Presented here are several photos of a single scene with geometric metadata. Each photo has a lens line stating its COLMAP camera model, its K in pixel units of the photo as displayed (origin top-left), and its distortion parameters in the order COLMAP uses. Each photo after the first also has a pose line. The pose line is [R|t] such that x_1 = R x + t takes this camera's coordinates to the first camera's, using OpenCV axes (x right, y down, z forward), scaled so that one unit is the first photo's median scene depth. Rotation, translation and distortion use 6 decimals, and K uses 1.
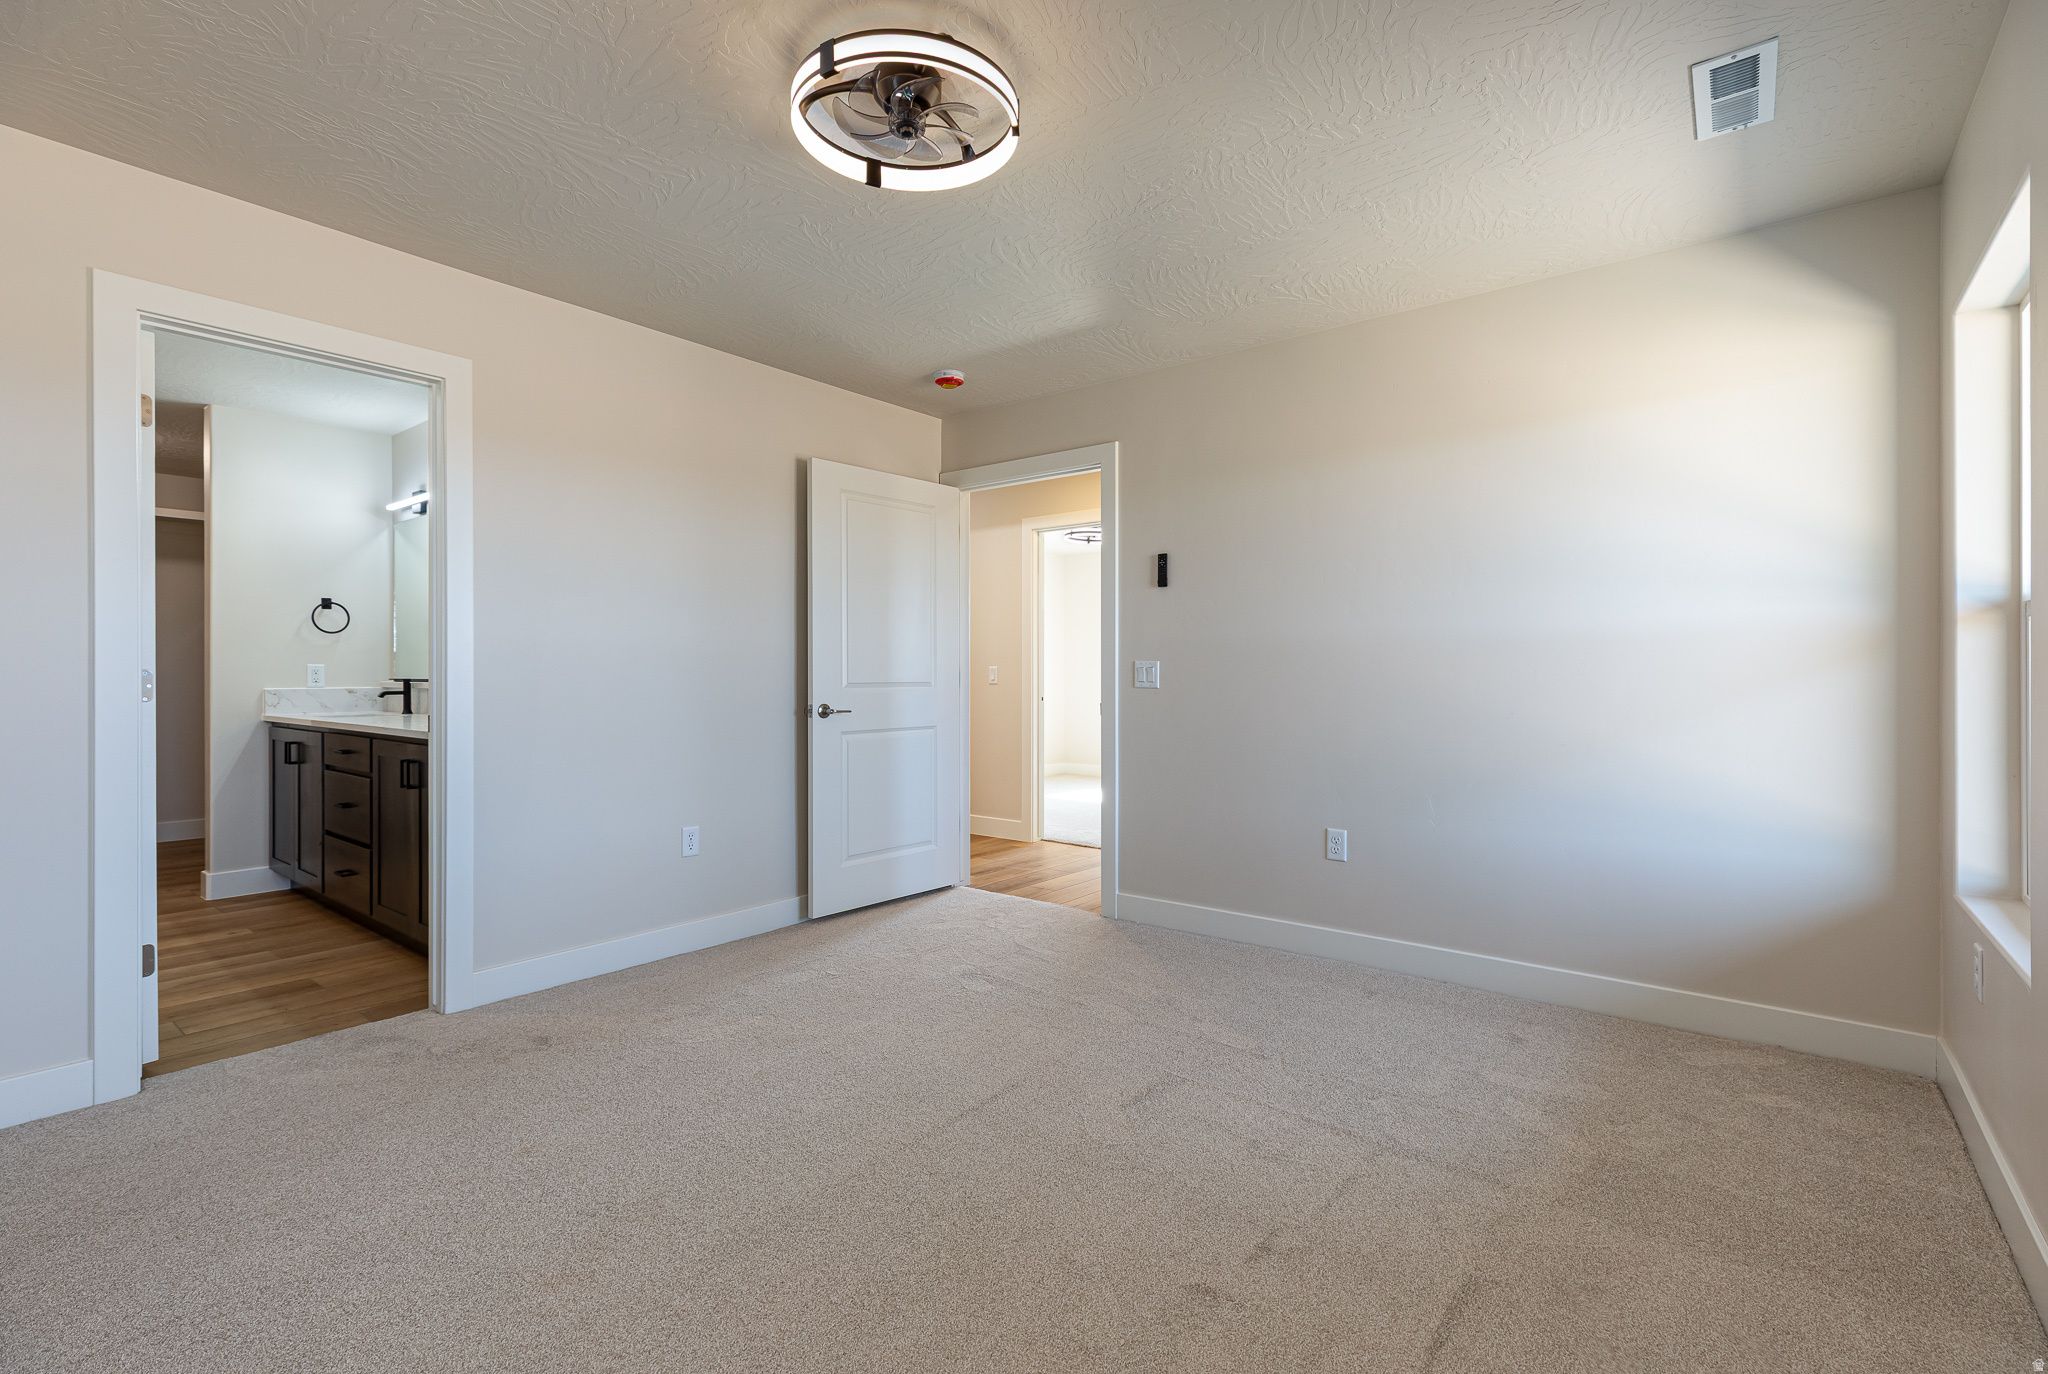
lens RADIAL K [[924.1, 0, 1031.9], [0, 924.1, 682.9], [0, 0, 1]] dist [0.004211, -0.000083]
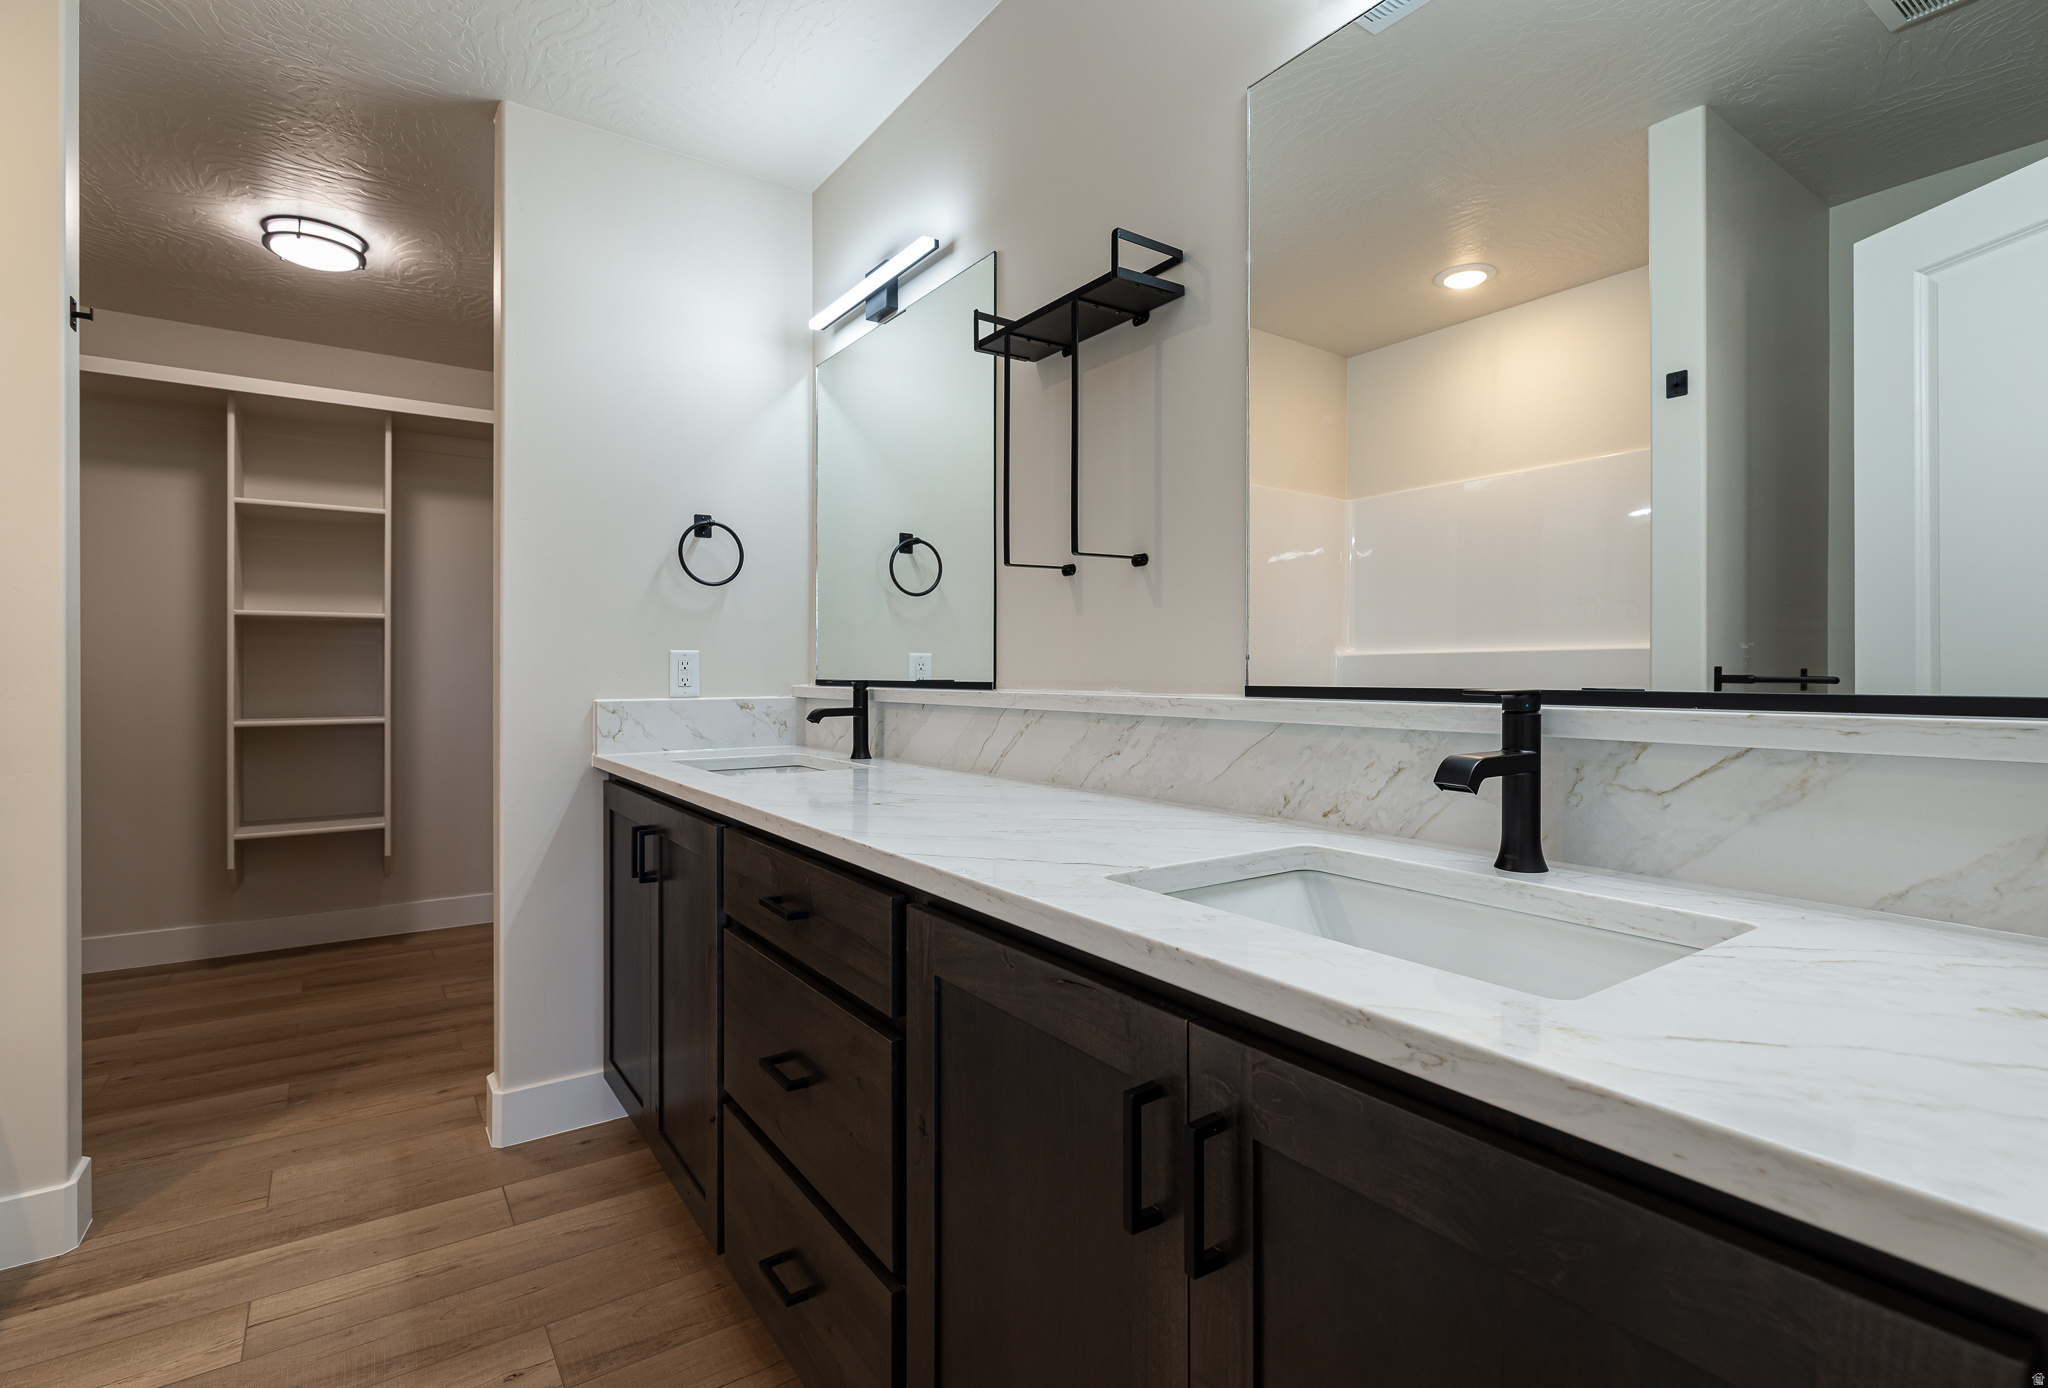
lens RADIAL K [[957.5, 0, 1017.2], [0, 957.5, 683.1], [0, 0, 1]] dist [-0.004804, 0.001673]
pose [[0.959582, 0.006568, -0.281353, -0.474339], [-0.006040, 0.999978, 0.002742, -0.005007], [0.281365, -0.000932, 0.959600, 0.579596]]
